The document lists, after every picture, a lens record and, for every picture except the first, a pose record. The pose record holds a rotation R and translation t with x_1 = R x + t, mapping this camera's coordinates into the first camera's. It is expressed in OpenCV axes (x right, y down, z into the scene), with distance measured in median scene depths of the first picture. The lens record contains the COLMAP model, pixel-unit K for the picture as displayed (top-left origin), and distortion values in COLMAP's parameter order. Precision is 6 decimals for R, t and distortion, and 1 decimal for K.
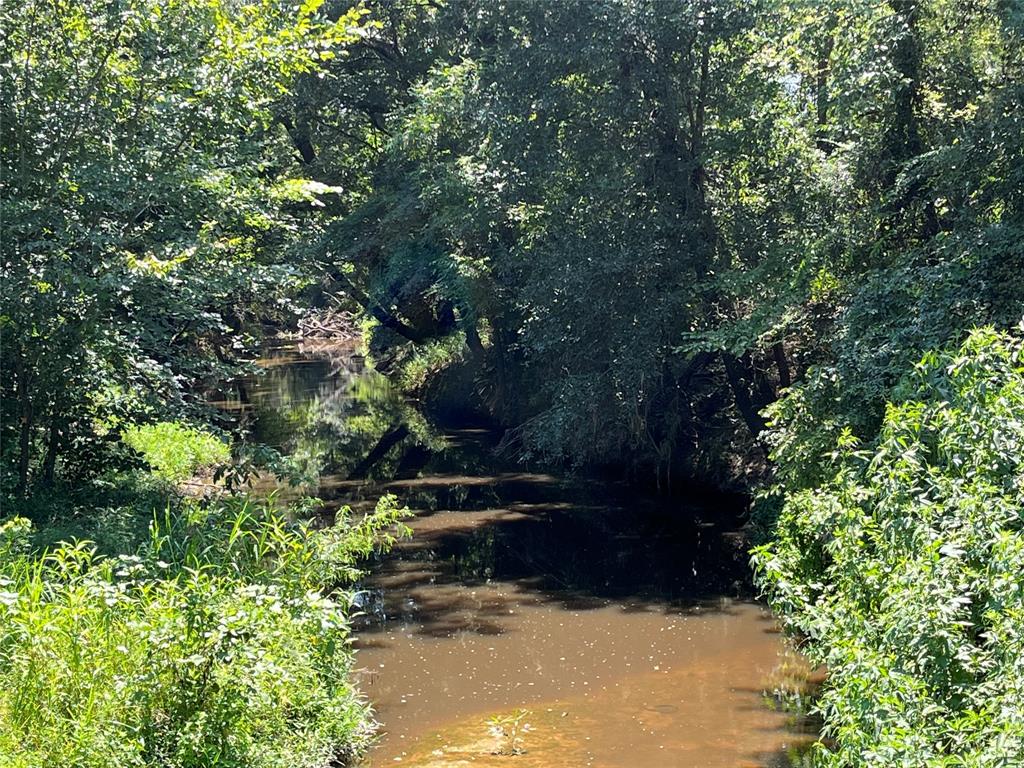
lens RADIAL K [[1887.7, 0, 506.1], [0, 1887.7, 376.9], [0, 0, 1]] dist [0.174757, 0.000000]
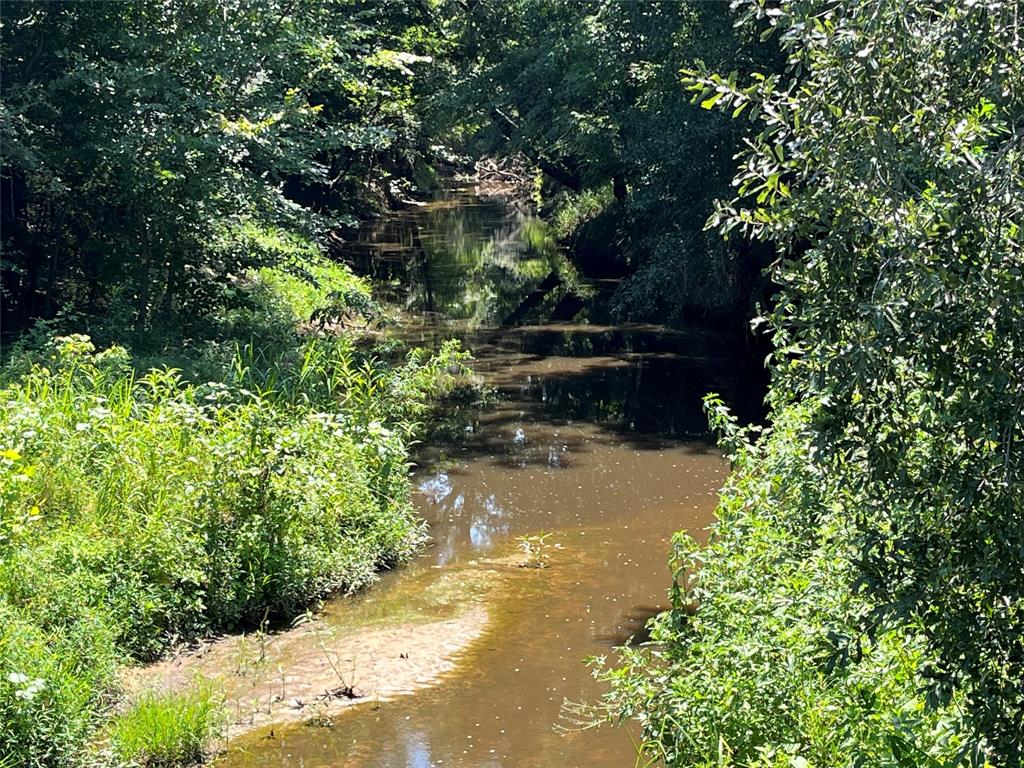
lens RADIAL K [[1932.0, 0, 499.0], [0, 1932.0, 354.9], [0, 0, 1]] dist [0.284779, 0.000000]
pose [[0.993517, 0.035872, -0.107877, 0.089380], [-0.028214, 0.997028, 0.071694, -0.011518], [0.110128, -0.068186, 0.991576, -0.137276]]
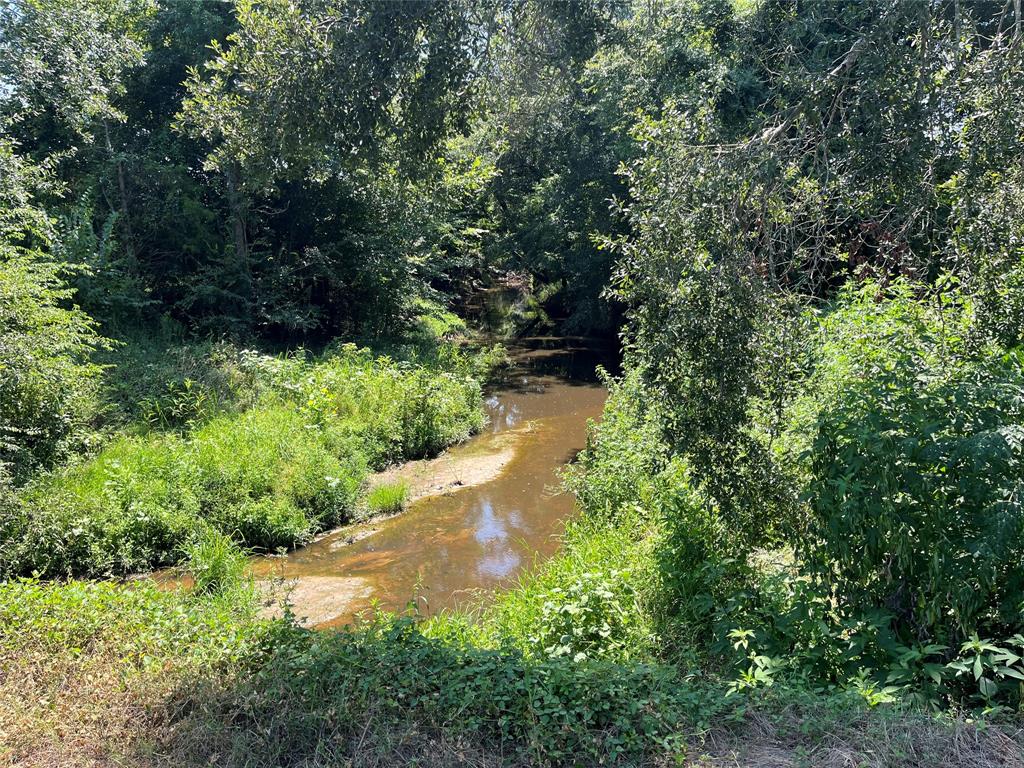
lens RADIAL K [[761.9, 0, 513.7], [0, 761.9, 387.5], [0, 0, 1]] dist [0.068168, 0.000025]
pose [[0.993399, 0.030379, -0.110611, 0.088039], [-0.016814, 0.992441, 0.121564, -0.010514], [0.113468, -0.118901, 0.986401, -0.128260]]
